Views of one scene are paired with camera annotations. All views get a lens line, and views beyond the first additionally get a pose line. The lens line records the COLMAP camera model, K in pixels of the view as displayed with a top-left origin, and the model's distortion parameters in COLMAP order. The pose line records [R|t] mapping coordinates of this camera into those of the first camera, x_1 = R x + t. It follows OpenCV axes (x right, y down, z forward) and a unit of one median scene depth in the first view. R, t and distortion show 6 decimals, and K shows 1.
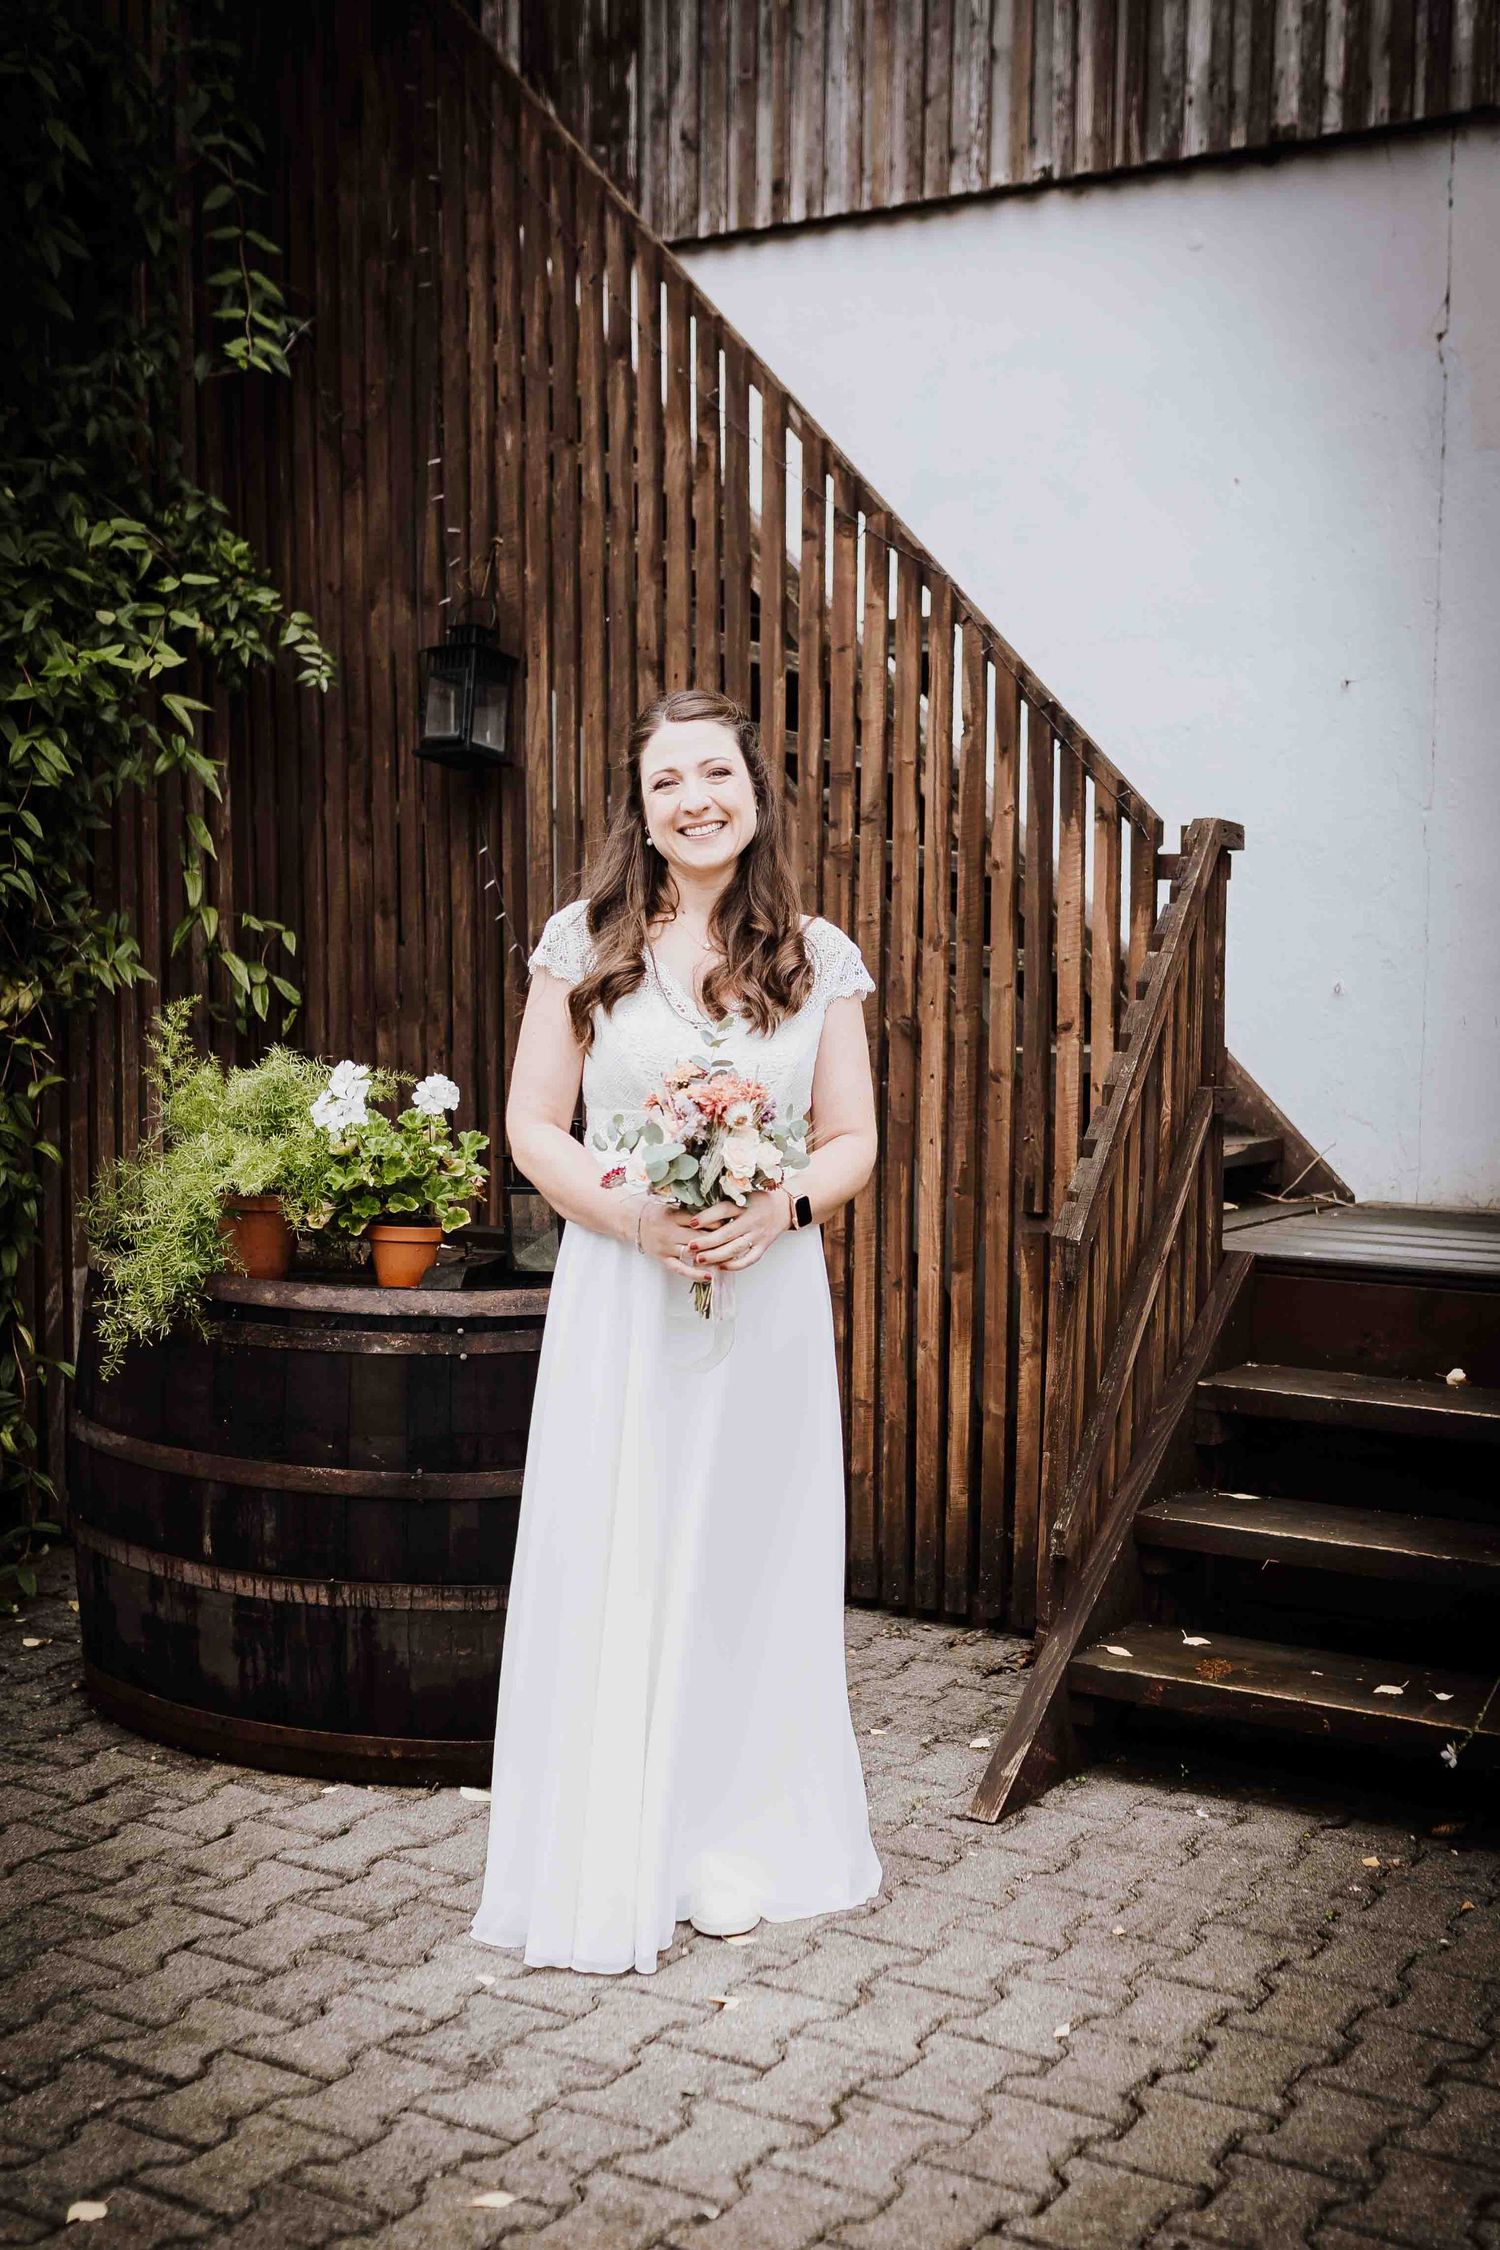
lens RADIAL K [[2469.3, 0, 845.0], [0, 2469.3, 1194.8], [0, 0, 1]] dist [-0.004859, 0.011924]
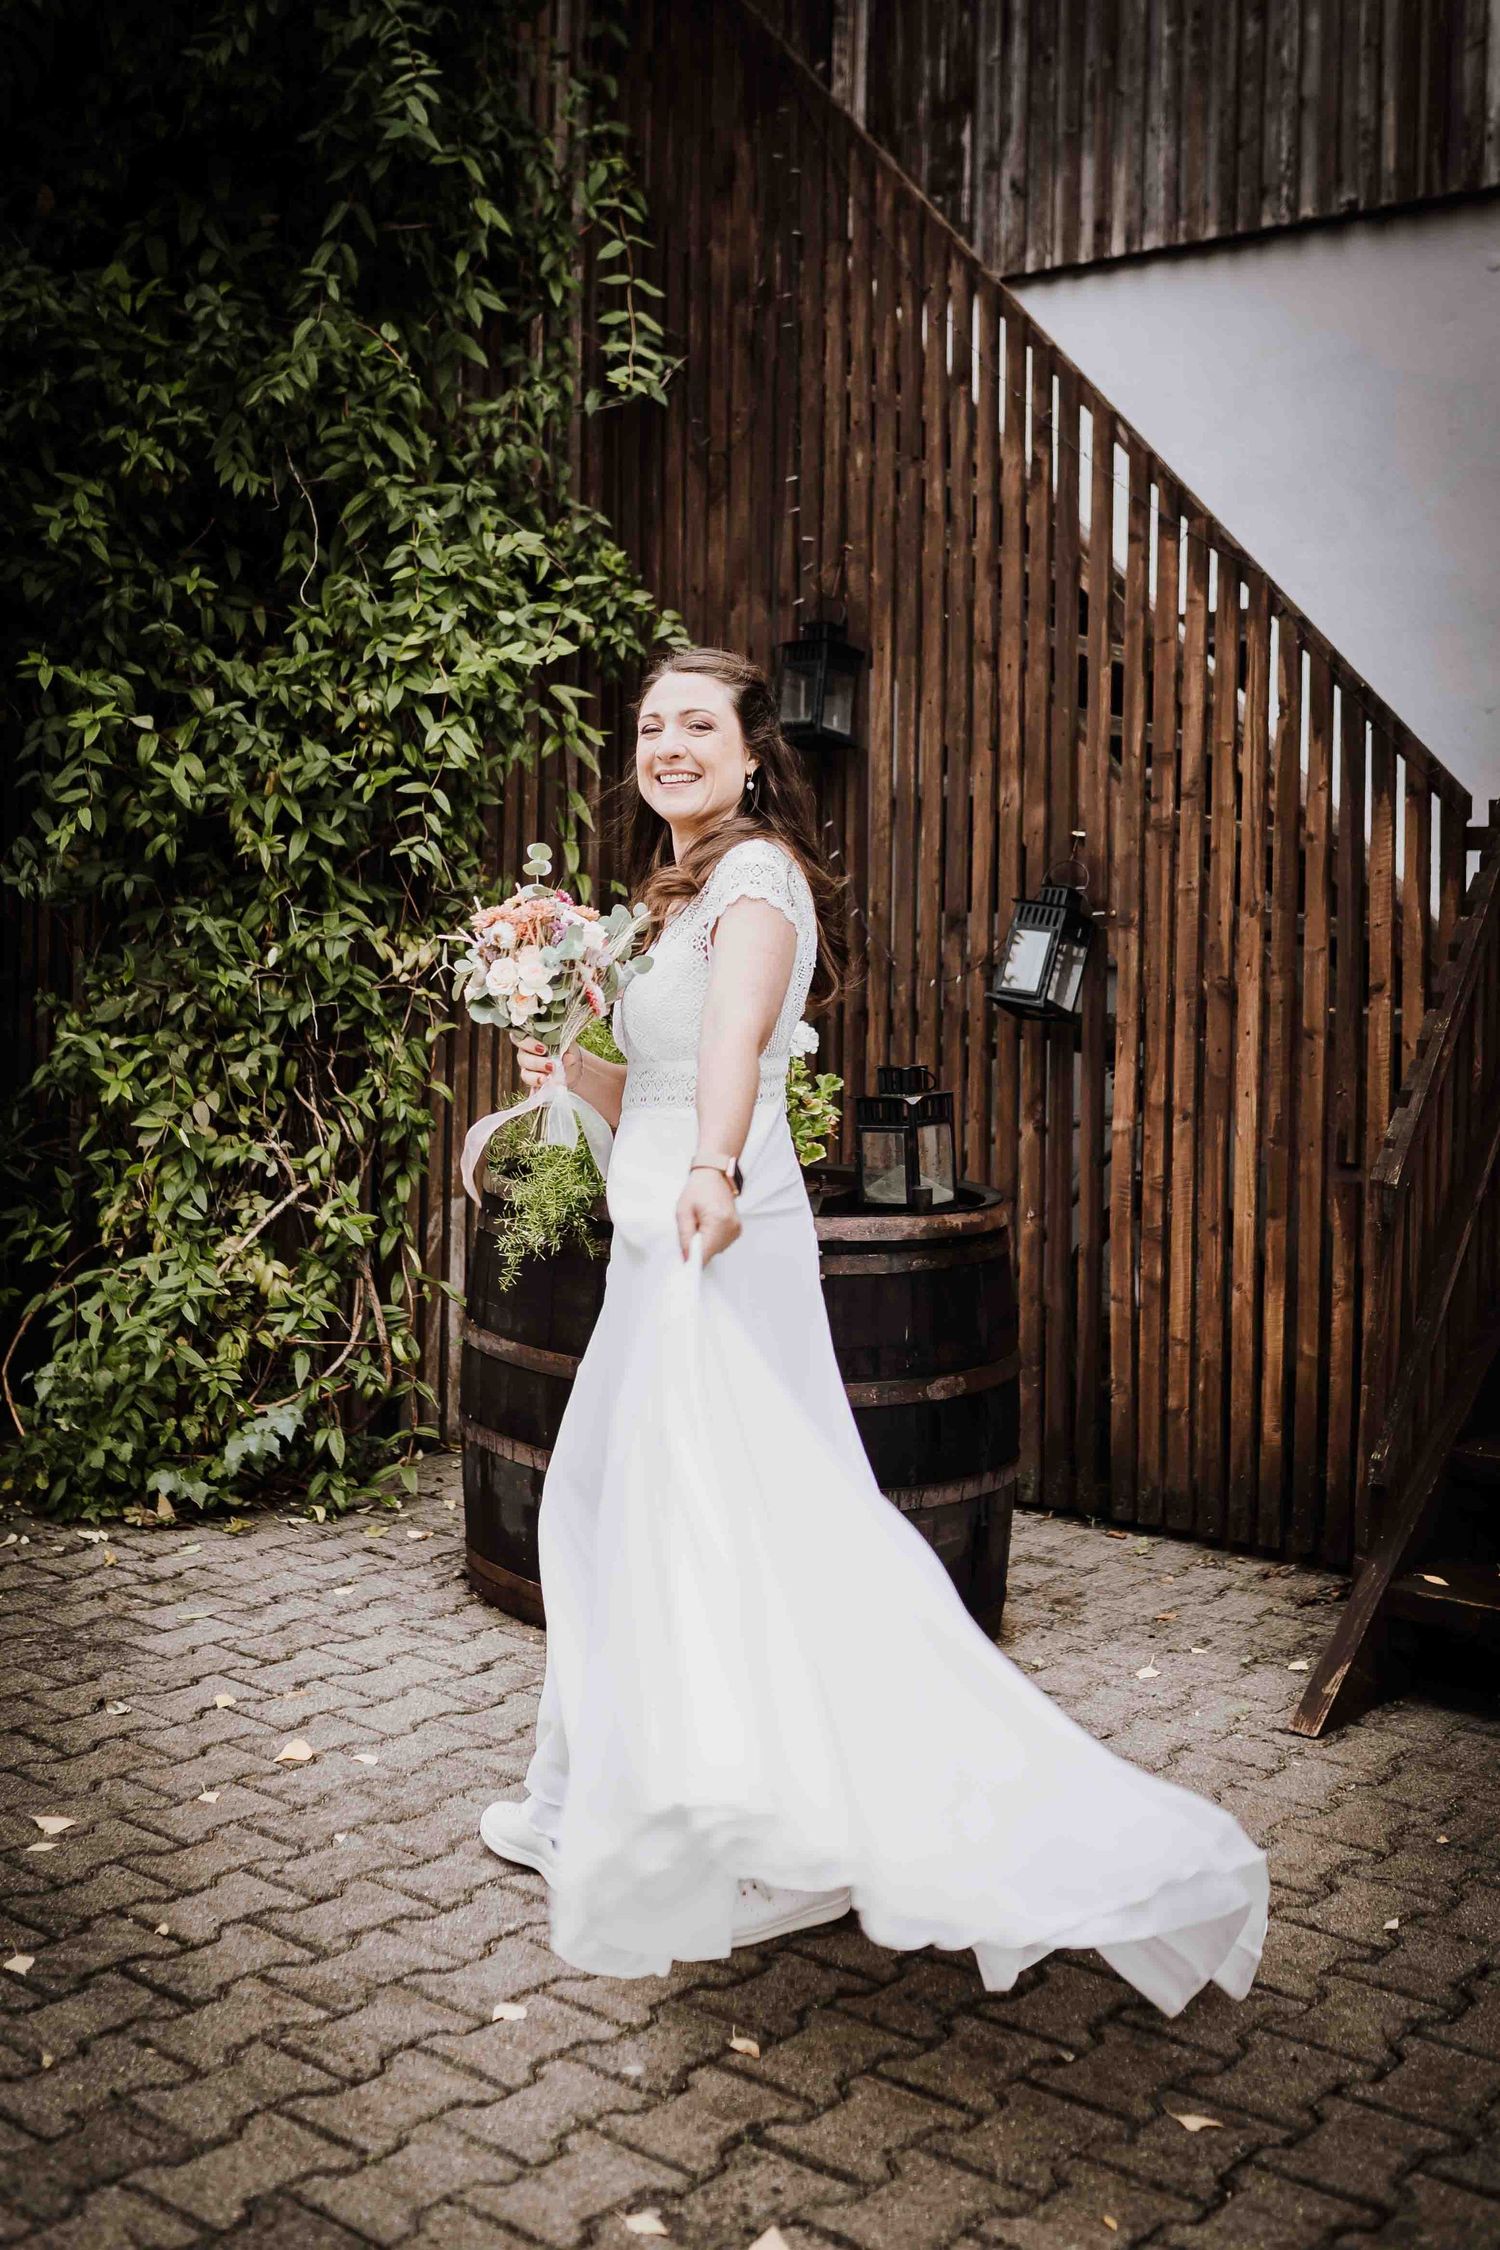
lens RADIAL K [[2399.4, 0, 768.0], [0, 2399.4, 938.8], [0, 0, 1]] dist [-0.005354, 0.007719]
pose [[0.988951, 0.008094, -0.148020, -0.018093], [-0.022009, 0.995459, -0.092611, 0.012821], [0.146598, 0.094846, 0.984639, -0.059334]]
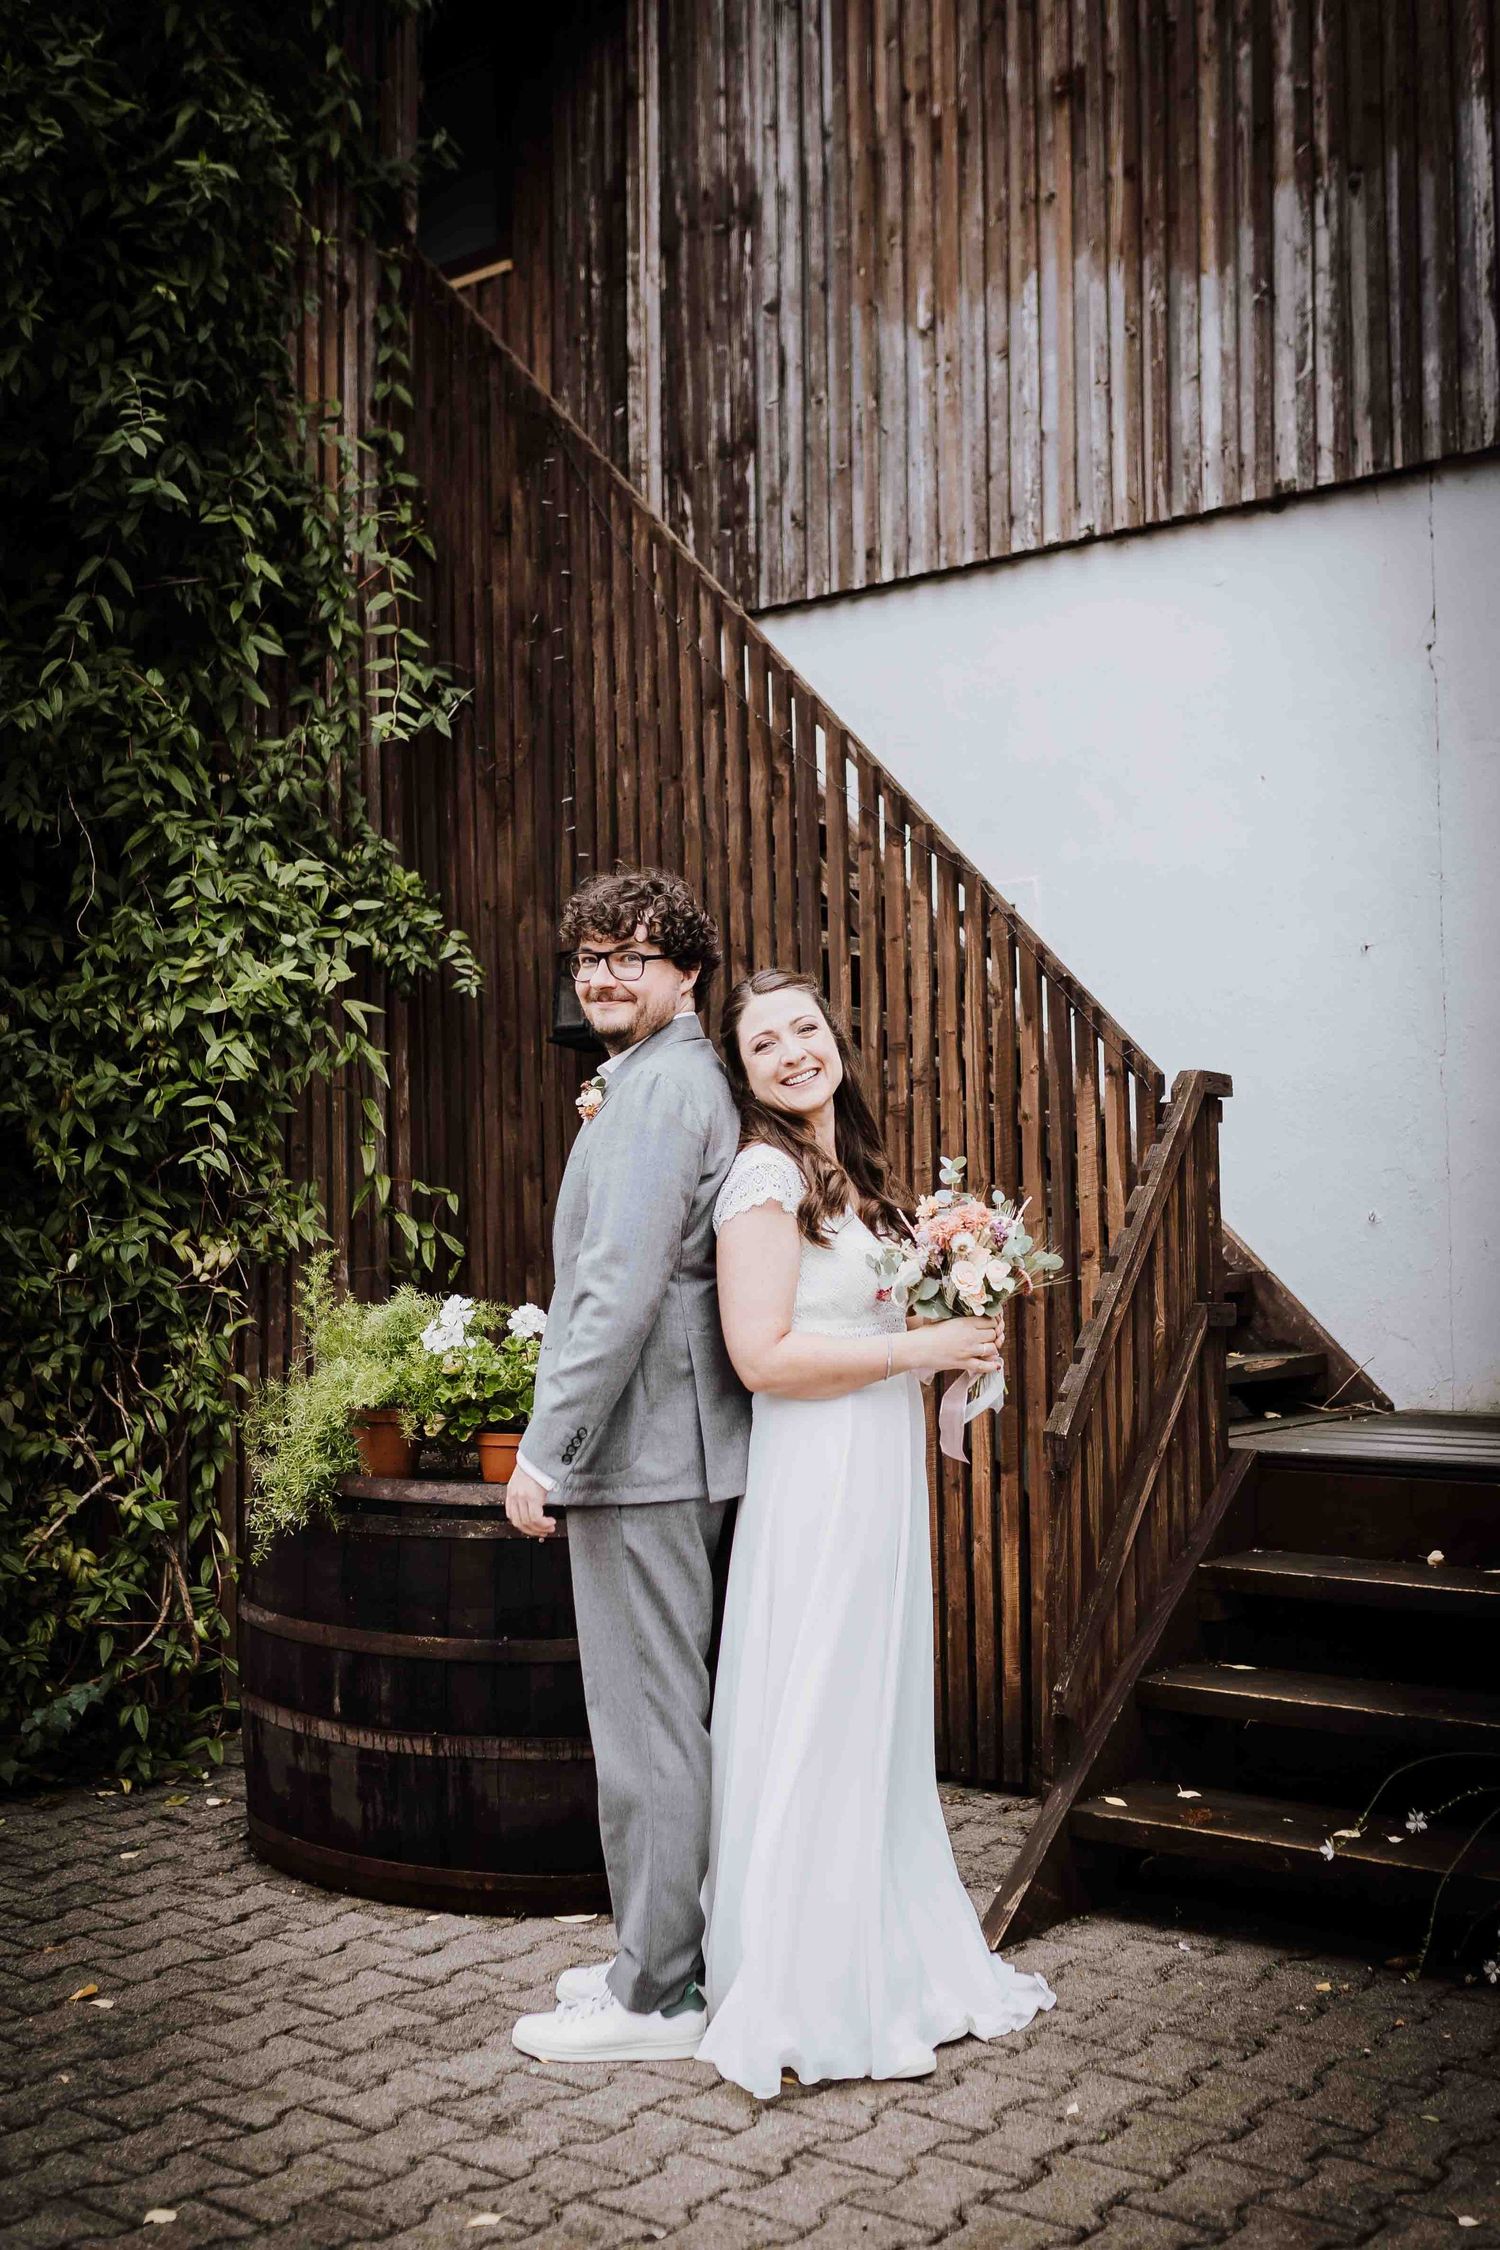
lens RADIAL K [[2343.8, 0, 767.3], [0, 2343.8, 1142.4], [0, 0, 1]] dist [-0.006135, 0.012934]
pose [[0.990361, -0.031716, -0.134830, 0.093817], [0.014122, 0.991480, -0.129492, 0.019718], [0.137788, 0.126339, 0.982371, -0.098550]]
